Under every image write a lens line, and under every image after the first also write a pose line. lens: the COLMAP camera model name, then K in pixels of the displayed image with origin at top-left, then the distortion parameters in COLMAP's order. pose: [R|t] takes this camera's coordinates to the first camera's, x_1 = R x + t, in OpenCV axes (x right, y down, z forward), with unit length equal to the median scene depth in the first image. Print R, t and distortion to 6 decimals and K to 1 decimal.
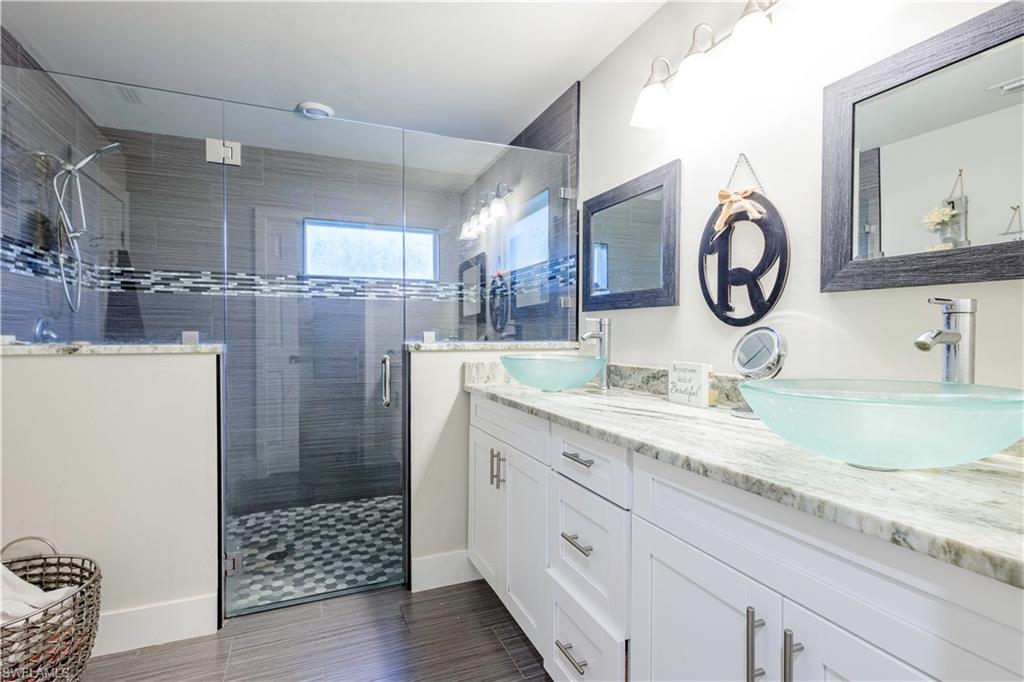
lens RADIAL K [[474.4, 0, 499.5], [0, 474.4, 333.1], [0, 0, 1]] dist [-0.000844, -0.000166]
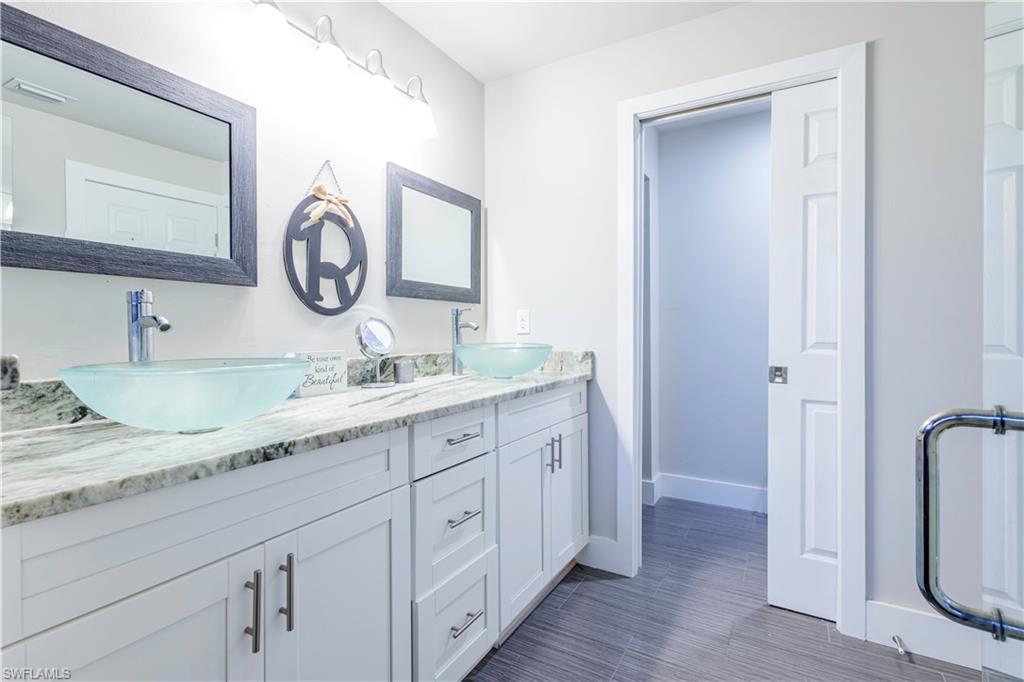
lens RADIAL K [[474.4, 0, 499.5], [0, 474.4, 333.1], [0, 0, 1]] dist [-0.000844, -0.000166]
pose [[-0.591394, -0.001919, 0.806380, -0.624759], [0.004849, 0.999971, 0.005936, 0.022463], [-0.806368, 0.007420, -0.591368, 1.339203]]
